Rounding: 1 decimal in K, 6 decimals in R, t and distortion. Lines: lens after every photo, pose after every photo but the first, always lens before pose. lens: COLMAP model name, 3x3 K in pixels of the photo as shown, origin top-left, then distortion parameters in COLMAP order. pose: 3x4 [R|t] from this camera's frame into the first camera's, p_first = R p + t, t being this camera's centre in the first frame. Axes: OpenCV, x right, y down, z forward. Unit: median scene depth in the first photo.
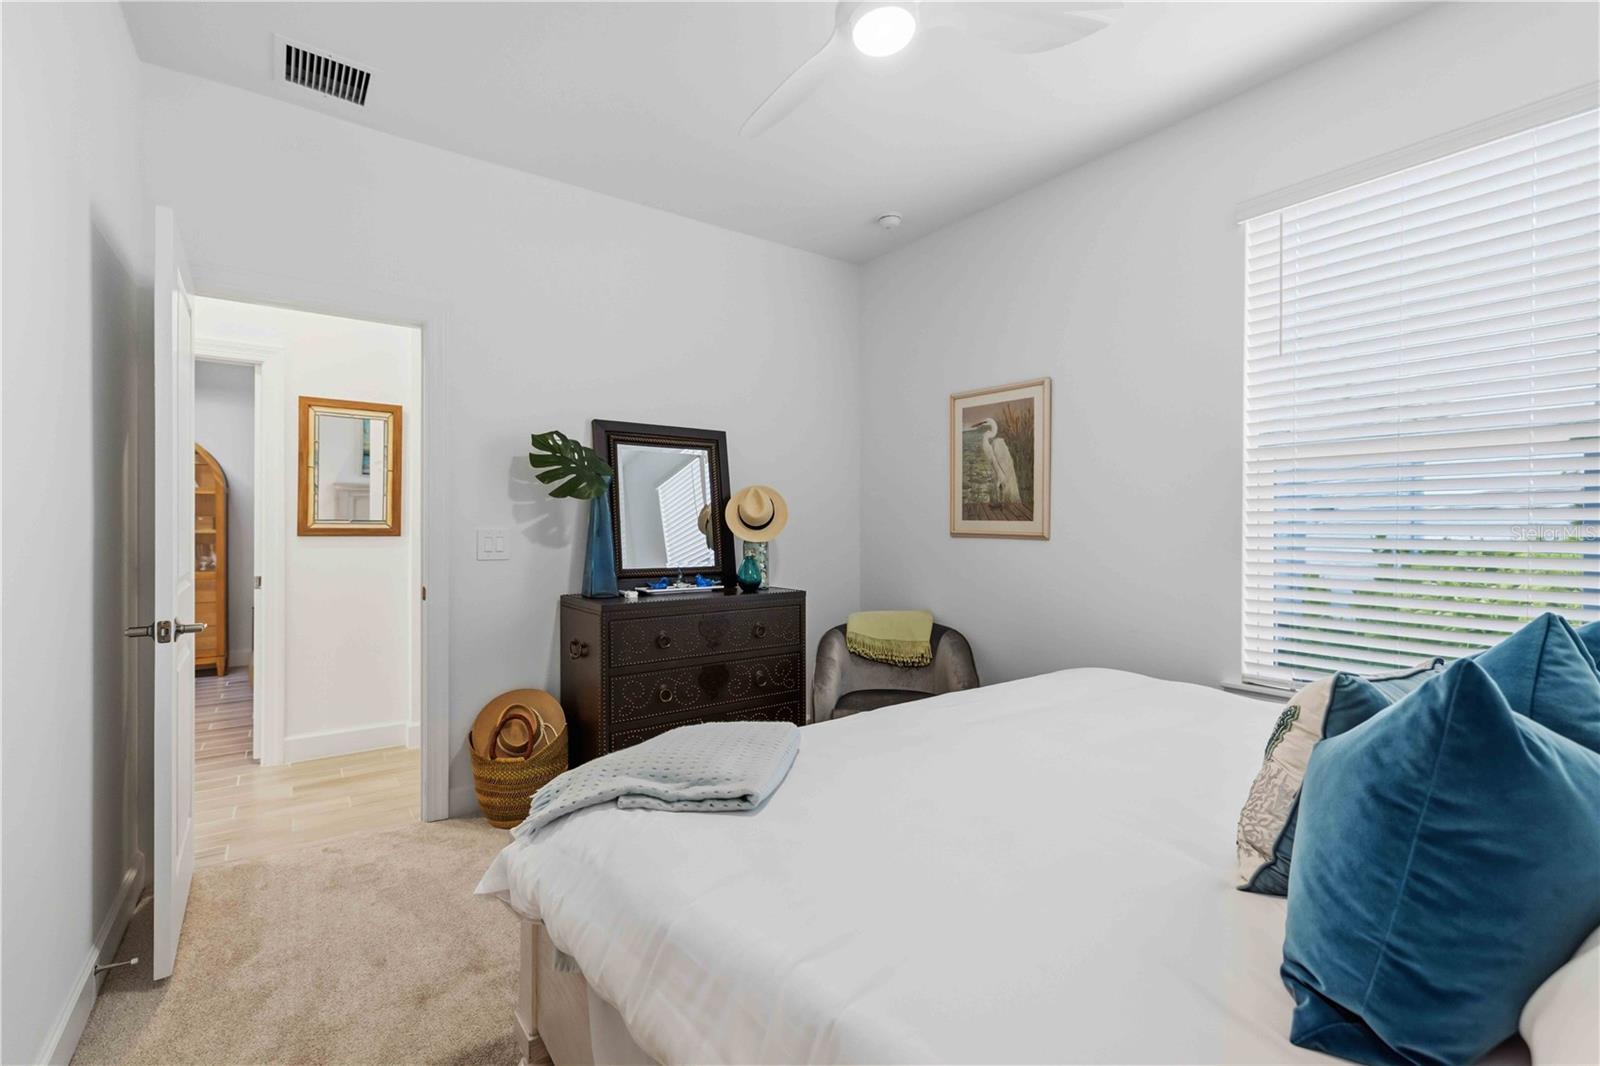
lens RADIAL K [[701.0, 0, 802.6], [0, 701.0, 530.4], [0, 0, 1]] dist [0.001618, 0.000386]
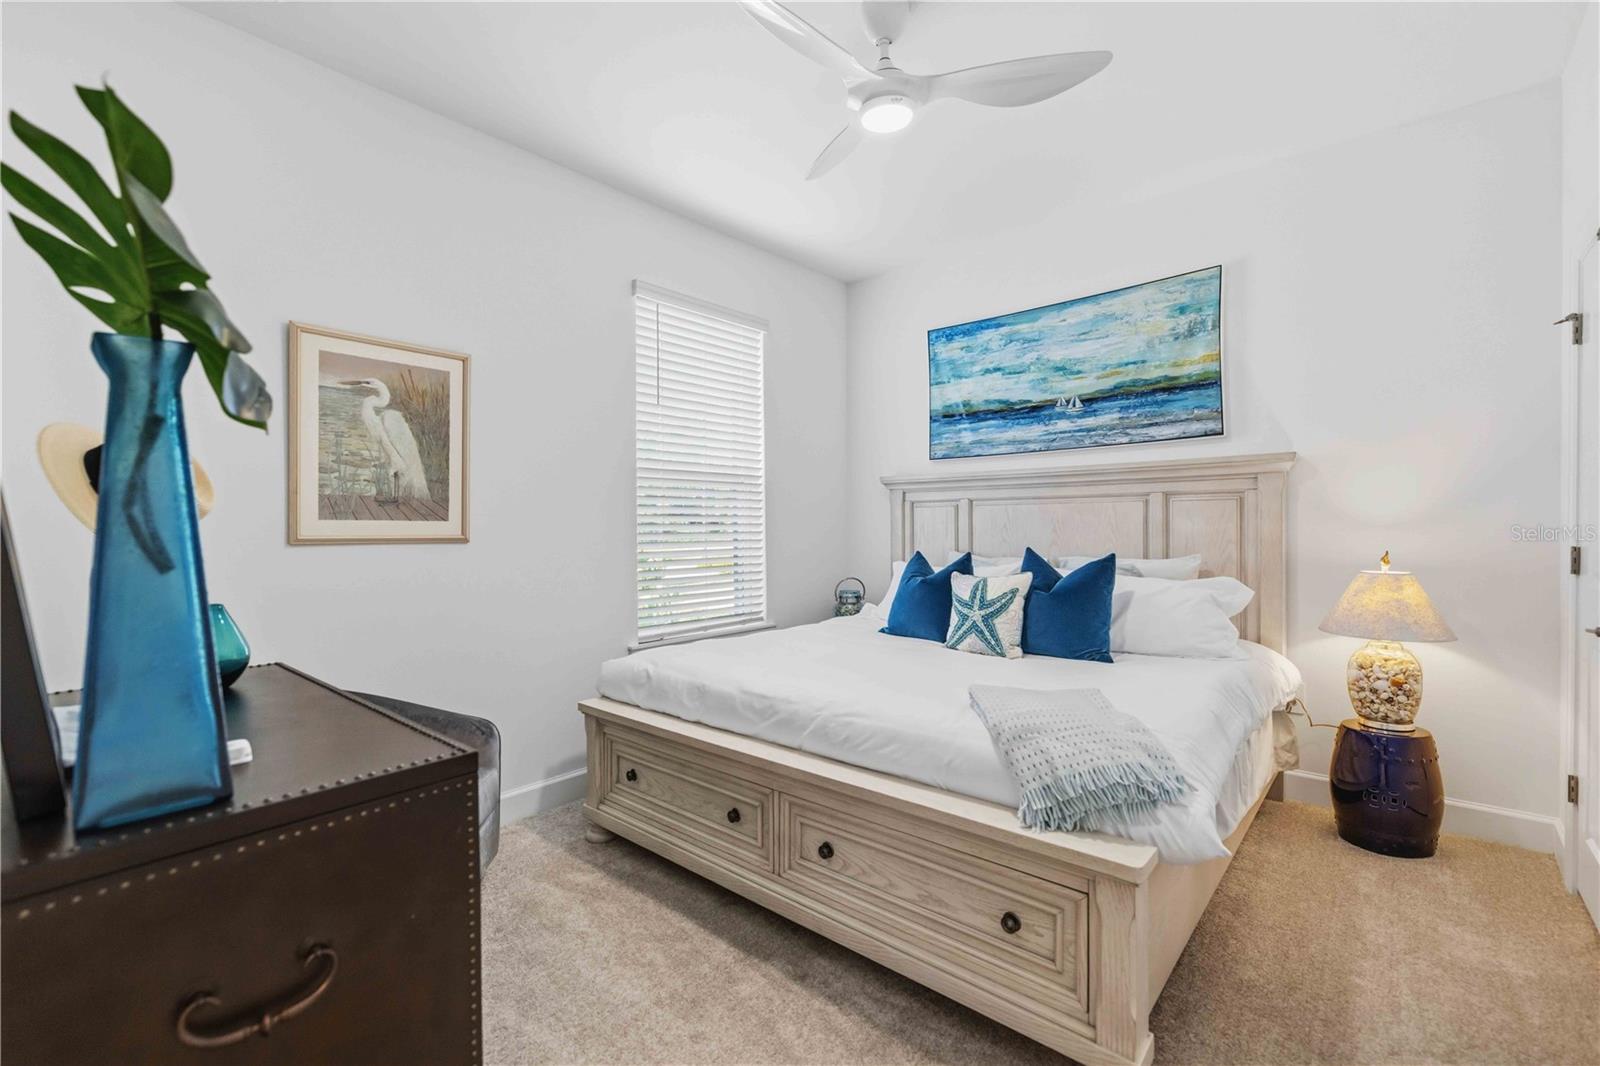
lens RADIAL K [[701.0, 0, 802.6], [0, 701.0, 530.4], [0, 0, 1]] dist [0.001618, 0.000386]
pose [[-0.235633, -0.012945, 0.971756, -0.548726], [0.009296, 0.999836, 0.015573, -0.010946], [-0.971798, 0.012703, -0.235474, 0.751324]]
